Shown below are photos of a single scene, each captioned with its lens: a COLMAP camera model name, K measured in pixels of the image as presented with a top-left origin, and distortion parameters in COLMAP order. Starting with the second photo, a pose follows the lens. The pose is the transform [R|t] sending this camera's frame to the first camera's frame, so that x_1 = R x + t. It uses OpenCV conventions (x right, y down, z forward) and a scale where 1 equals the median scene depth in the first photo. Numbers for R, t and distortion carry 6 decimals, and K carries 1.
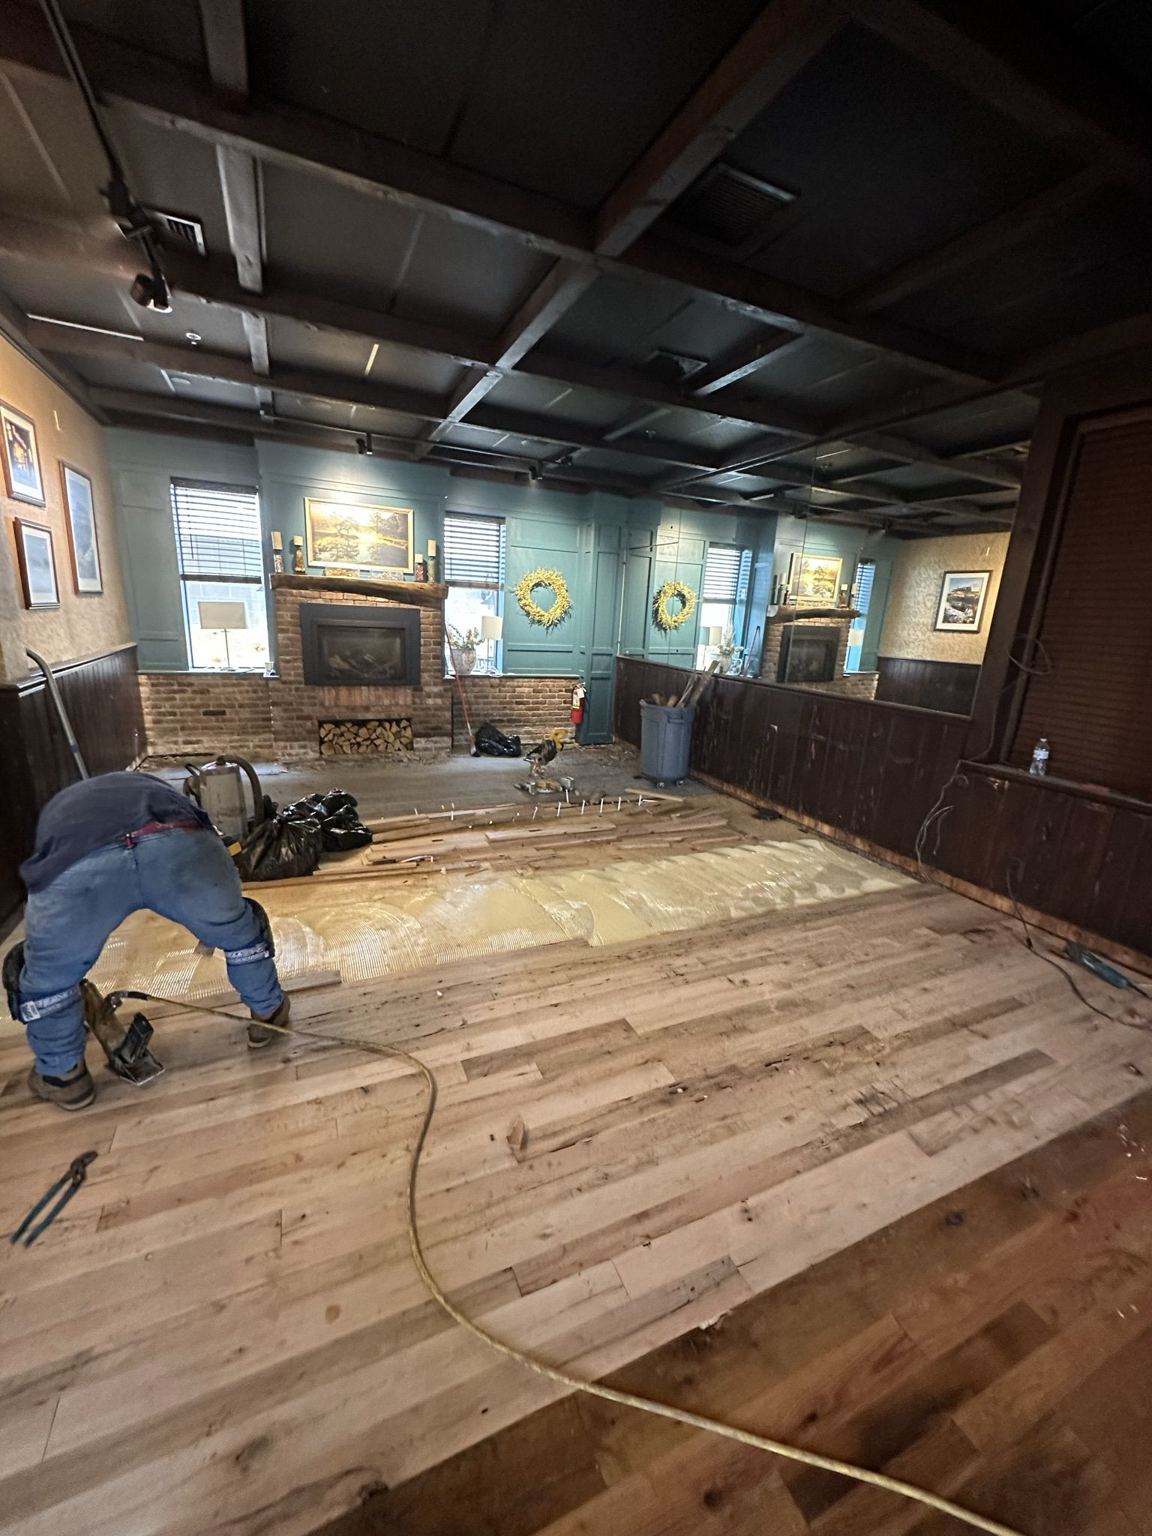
lens RADIAL K [[610.9, 0, 576.0], [0, 610.9, 768.0], [0, 0, 1]] dist [-0.000190, 0.000510]
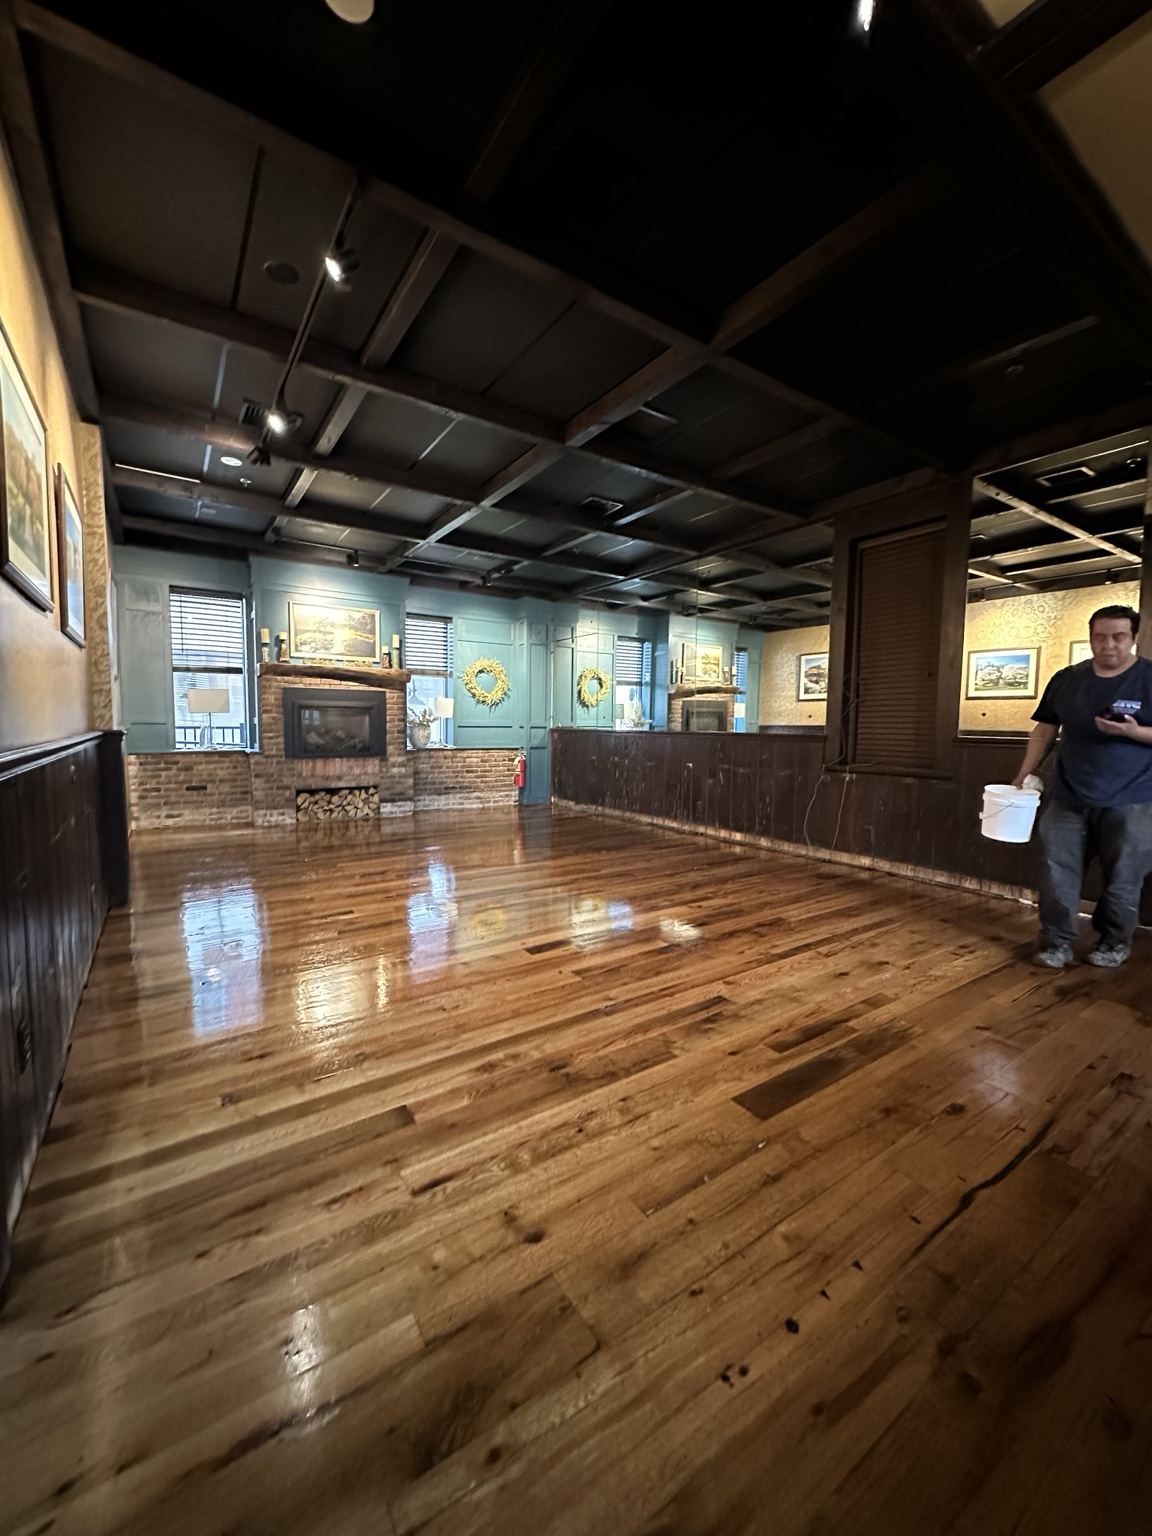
lens RADIAL K [[610.9, 0, 576.0], [0, 610.9, 768.0], [0, 0, 1]] dist [-0.000190, 0.000510]
pose [[0.985803, -0.054165, 0.158929, -0.092456], [0.080191, 0.983491, -0.162220, 0.104865], [-0.147519, 0.172662, 0.973872, -0.169136]]
